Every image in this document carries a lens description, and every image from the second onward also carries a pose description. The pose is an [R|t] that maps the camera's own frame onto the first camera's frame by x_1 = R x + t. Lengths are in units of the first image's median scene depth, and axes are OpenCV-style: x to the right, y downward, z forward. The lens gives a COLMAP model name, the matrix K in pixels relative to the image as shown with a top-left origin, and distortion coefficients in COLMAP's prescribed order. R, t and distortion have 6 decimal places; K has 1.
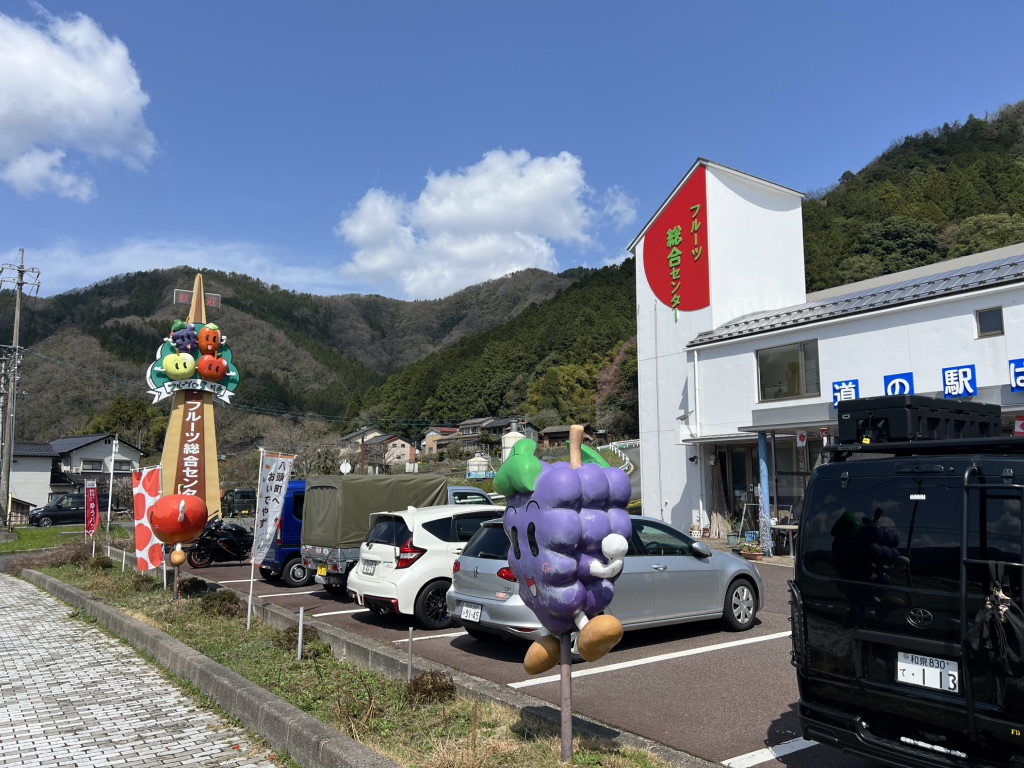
lens RADIAL K [[776.2, 0, 512.0], [0, 776.2, 384.0], [0, 0, 1]] dist [0.025076, -0.006055]
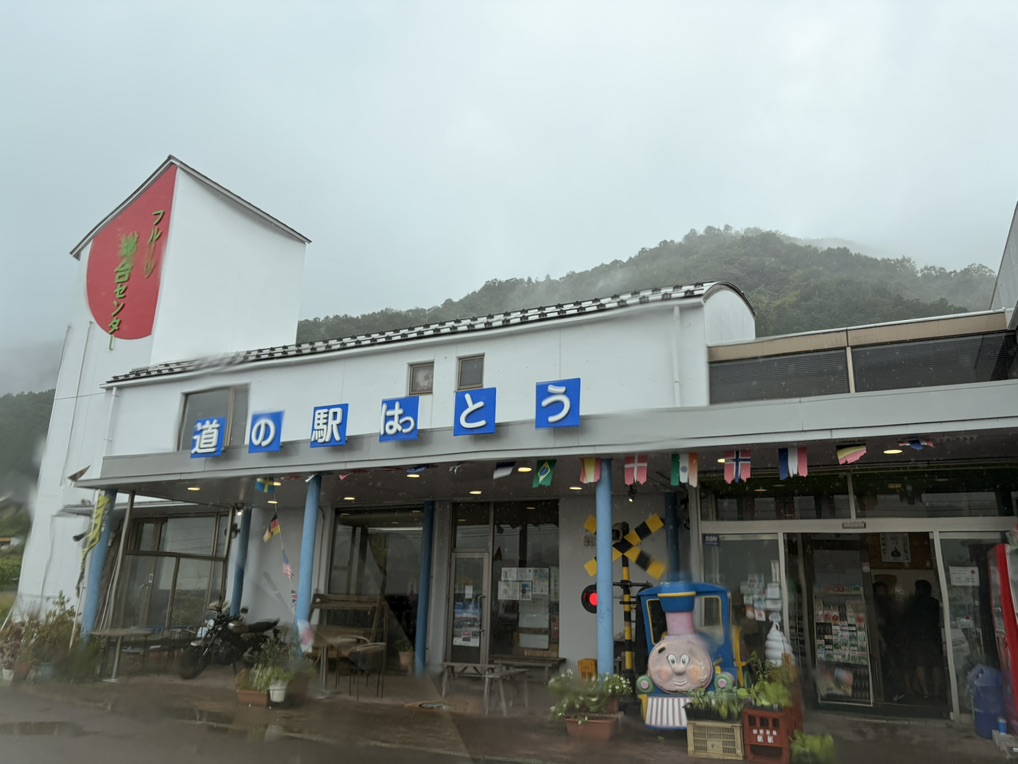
lens RADIAL K [[771.6, 0, 509.0], [0, 771.6, 382.0], [0, 0, 1]] dist [0.025076, -0.006055]
pose [[0.872797, 0.148839, 0.464837, 0.331691], [-0.089645, 0.985052, -0.147091, 0.042637], [-0.479781, 0.086710, 0.873093, 0.247480]]
